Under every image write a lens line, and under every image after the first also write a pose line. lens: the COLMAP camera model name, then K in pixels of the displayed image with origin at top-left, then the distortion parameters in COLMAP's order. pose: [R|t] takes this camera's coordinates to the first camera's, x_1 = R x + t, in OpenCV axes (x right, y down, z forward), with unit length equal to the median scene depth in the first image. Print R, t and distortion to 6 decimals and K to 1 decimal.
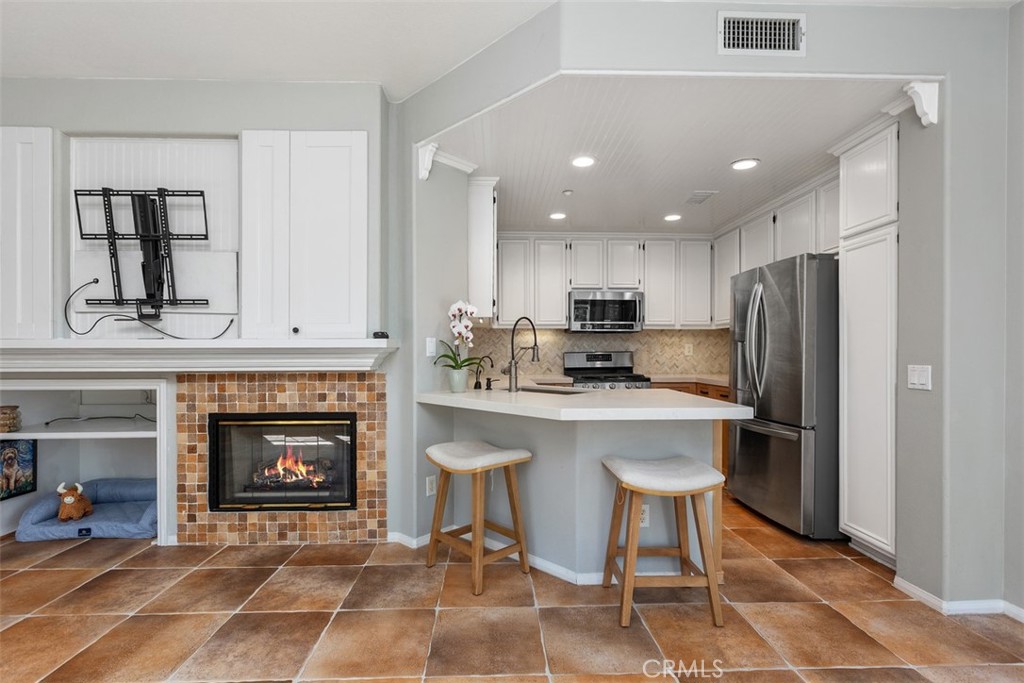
lens RADIAL K [[464.3, 0, 506.8], [0, 464.3, 354.7], [0, 0, 1]] dist [-0.000373, 0.000035]
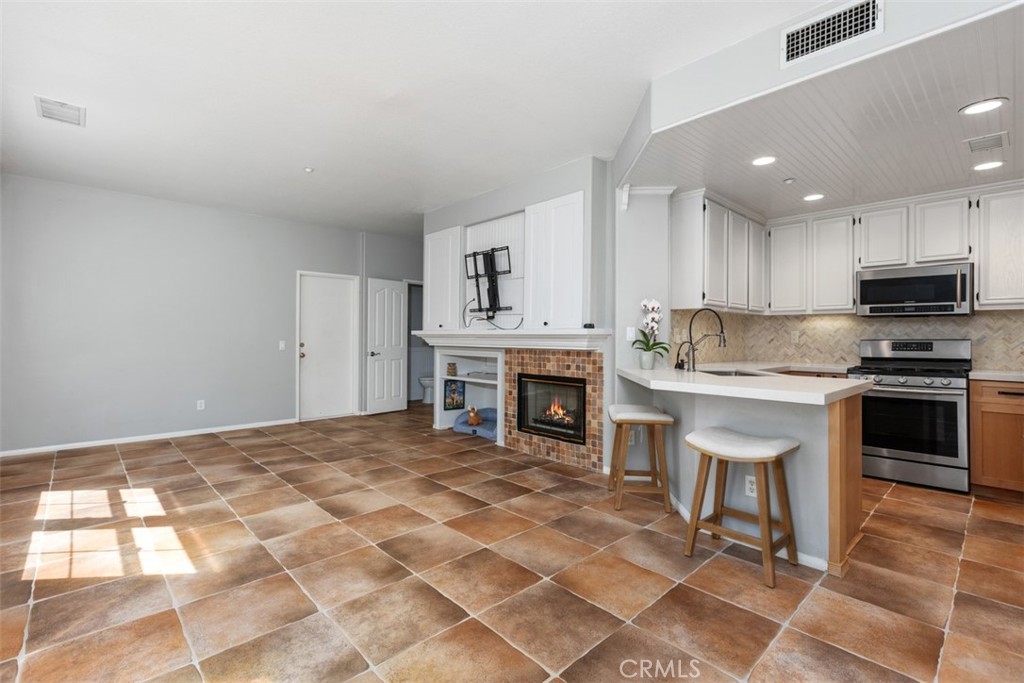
lens RADIAL K [[464.3, 0, 510.0], [0, 464.3, 331.9], [0, 0, 1]] dist [-0.000373, 0.000035]
pose [[0.659973, -0.001737, -0.751287, 0.619964], [-0.011592, 0.999855, -0.012495, -0.001955], [0.751200, 0.016955, 0.659857, -0.146078]]
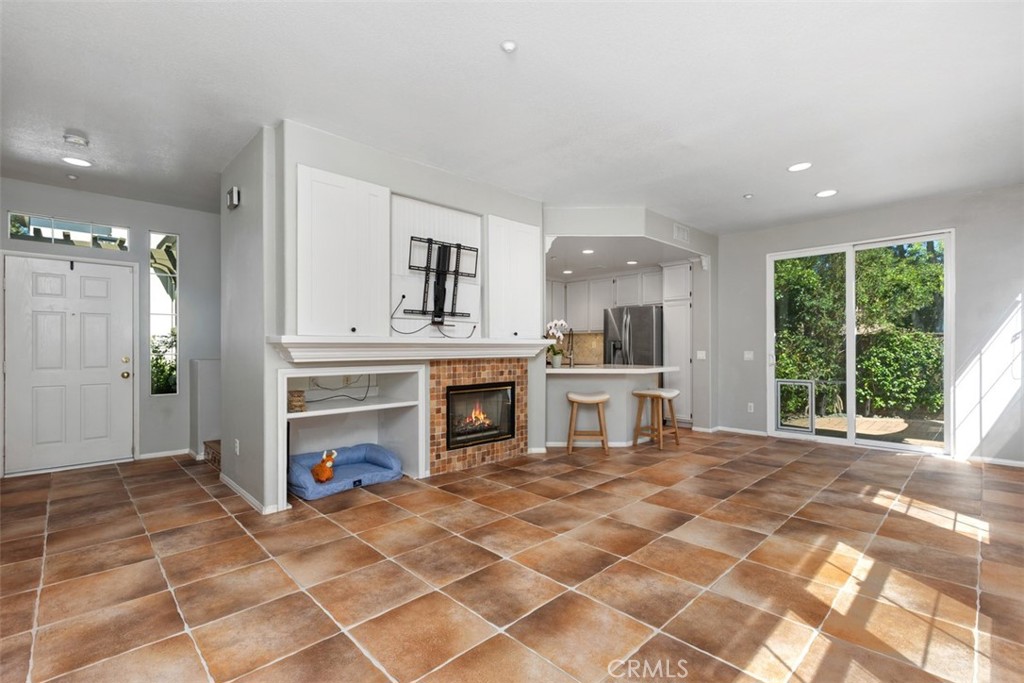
lens RADIAL K [[464.3, 0, 511.6], [0, 464.3, 347.1], [0, 0, 1]] dist [-0.000373, 0.000035]
pose [[0.740046, 0.001186, 0.672555, -1.513632], [0.002732, 0.999985, -0.004770, 0.005342], [-0.672551, 0.005367, 0.740032, -0.274090]]
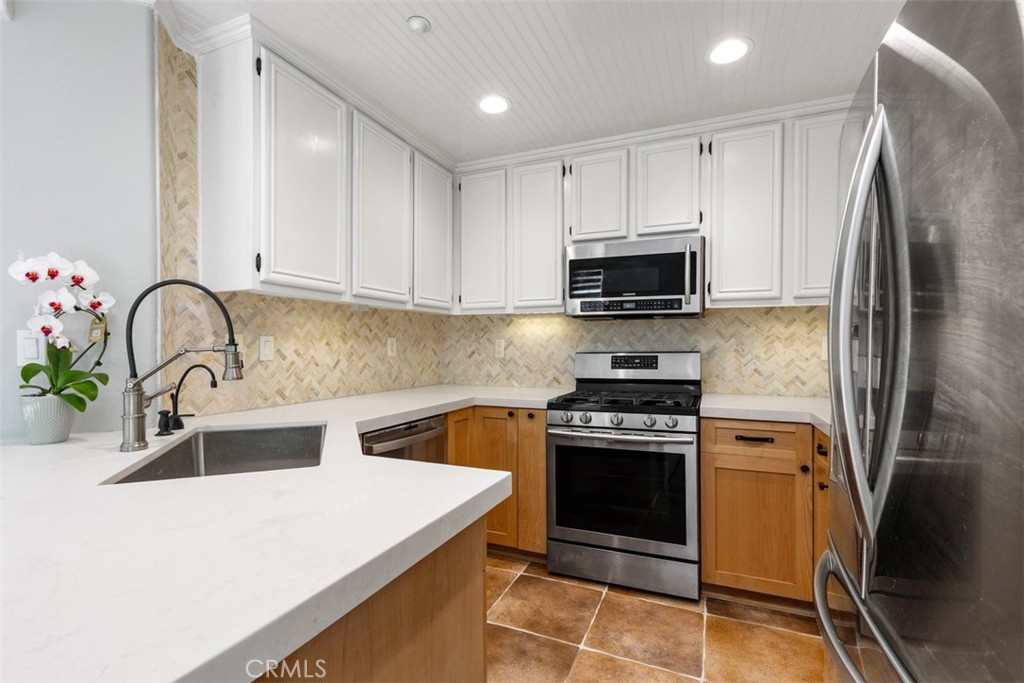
lens RADIAL K [[464.3, 0, 515.0], [0, 464.3, 348.4], [0, 0, 1]] dist [-0.000373, 0.000035]
pose [[0.907628, 0.003373, -0.419762, 0.542074], [-0.003826, 0.999993, -0.000237, -0.017656], [0.419758, 0.001821, 0.907634, 0.766541]]
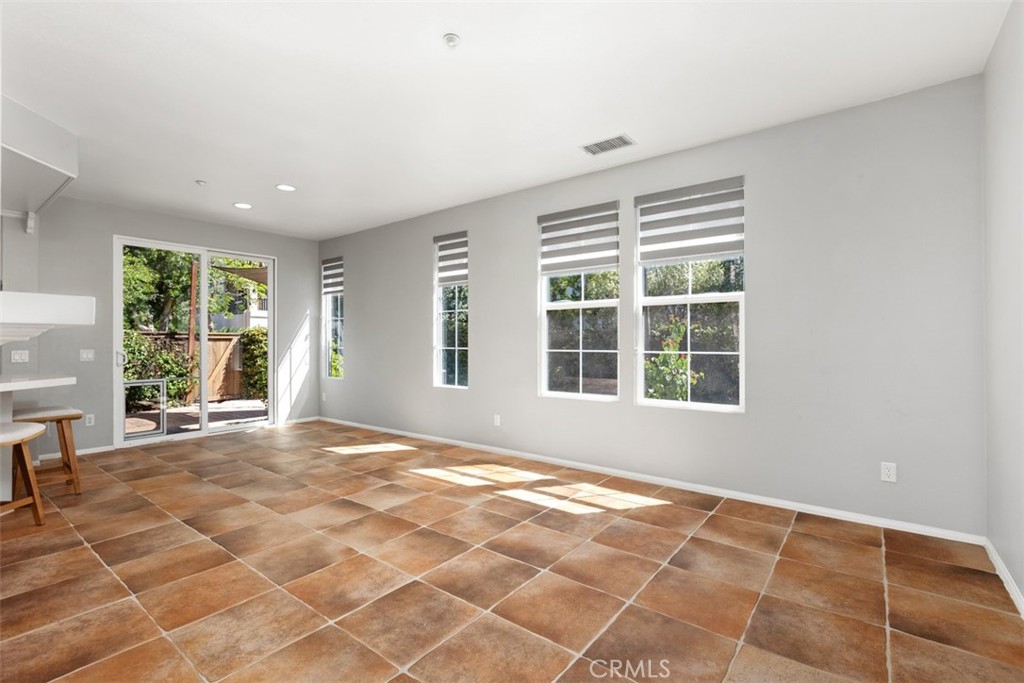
lens RADIAL K [[464.3, 0, 517.2], [0, 464.3, 341.8], [0, 0, 1]] dist [-0.000373, 0.000035]
pose [[-0.775220, 0.005306, 0.631669, -1.565019], [0.007895, 0.999968, 0.001290, -0.001480], [-0.631642, 0.005987, -0.775237, 0.925375]]
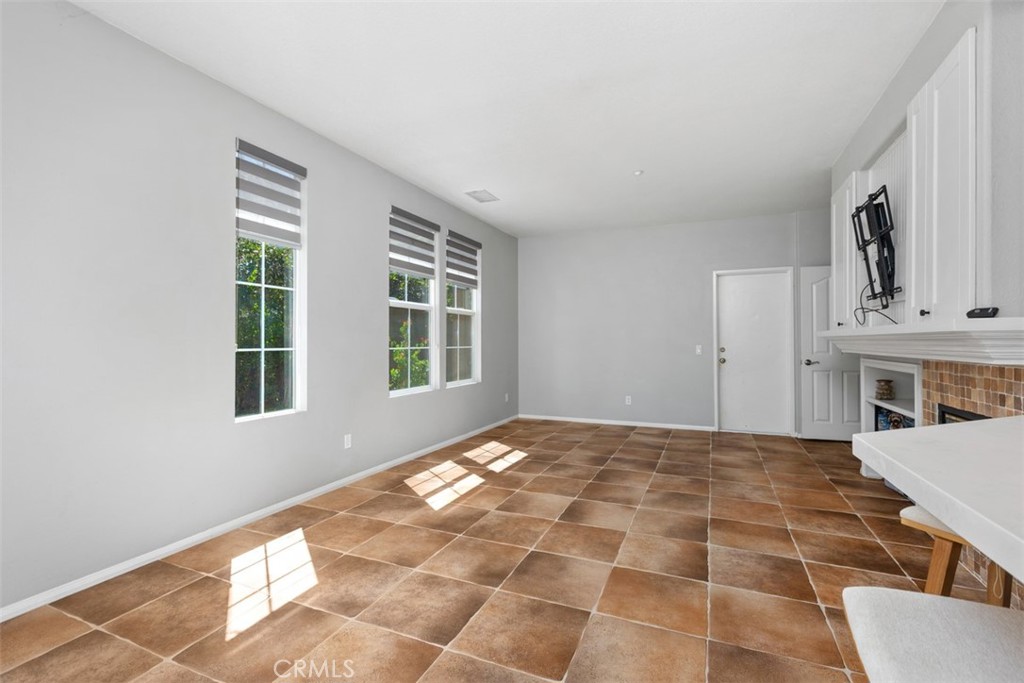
lens RADIAL K [[464.3, 0, 508.2], [0, 464.3, 337.2], [0, 0, 1]] dist [-0.000373, 0.000035]
pose [[-0.427725, -0.004965, -0.903895, 0.591943], [-0.003486, 0.999987, -0.003843, -0.001593], [0.903902, 0.001507, -0.427737, 0.614159]]
